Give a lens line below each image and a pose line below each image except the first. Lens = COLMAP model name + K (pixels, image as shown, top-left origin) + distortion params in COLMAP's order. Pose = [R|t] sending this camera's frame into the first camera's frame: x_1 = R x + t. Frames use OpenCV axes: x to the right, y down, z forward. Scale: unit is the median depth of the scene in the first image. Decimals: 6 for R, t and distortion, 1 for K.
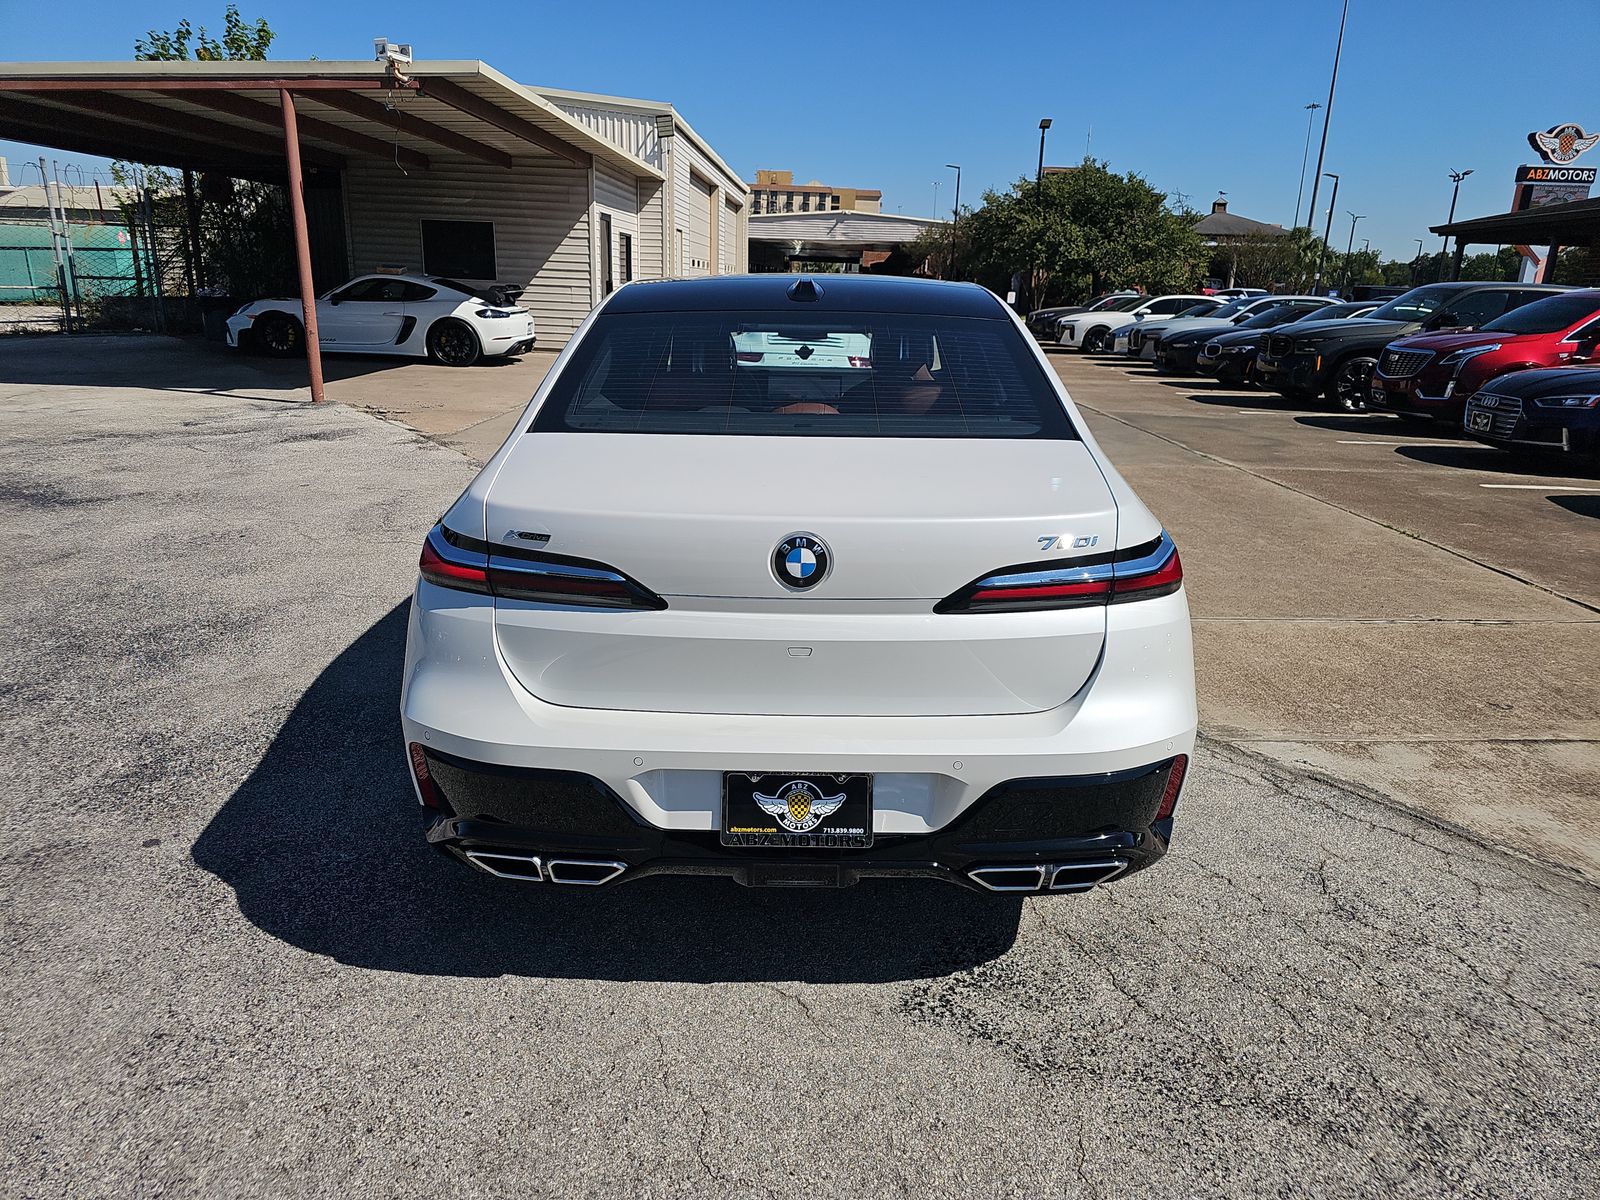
lens RADIAL K [[1068.9, 0, 801.3], [0, 1068.9, 596.4], [0, 0, 1]] dist [0.017055, -0.014343]
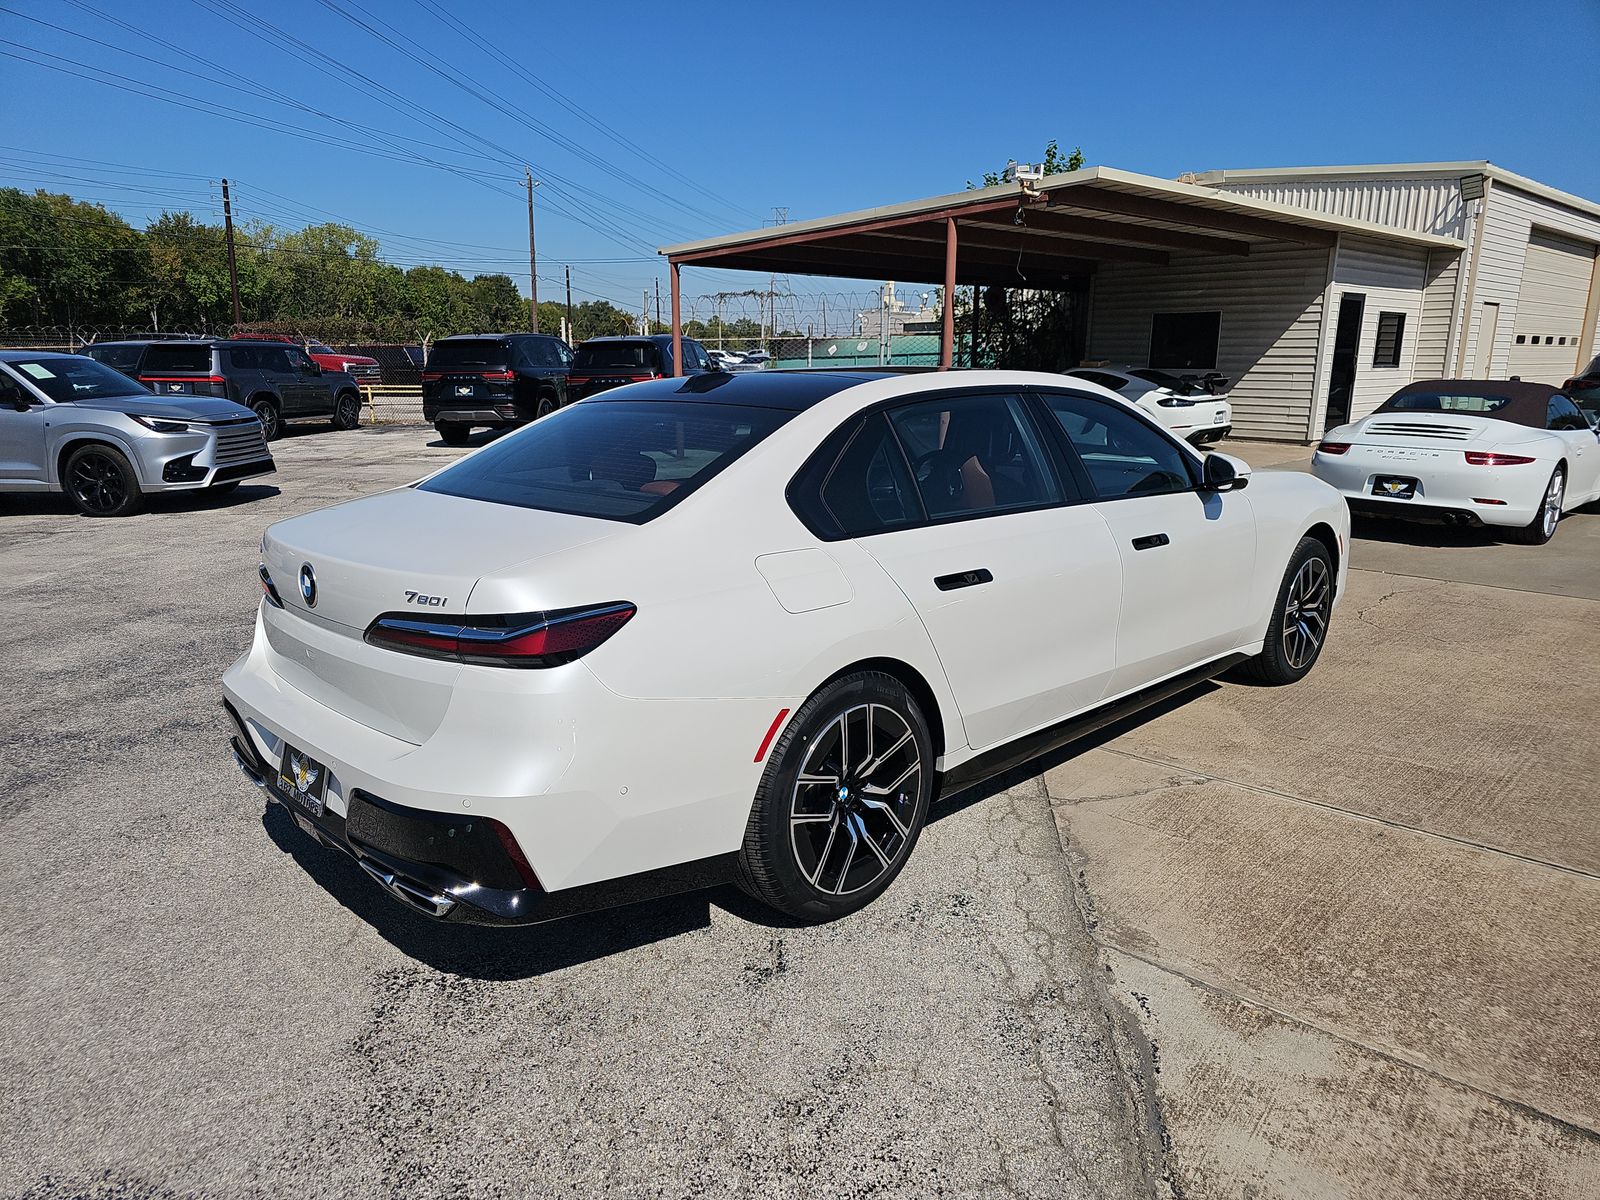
lens RADIAL K [[1068.9, 0, 793.2], [0, 1068.9, 600.6], [0, 0, 1]] dist [0.017055, -0.014343]
pose [[0.690691, 0.127043, -0.711903, 0.151404], [-0.180406, 0.983592, 0.000497, -0.013481], [0.700286, 0.128088, 0.702277, 0.053420]]
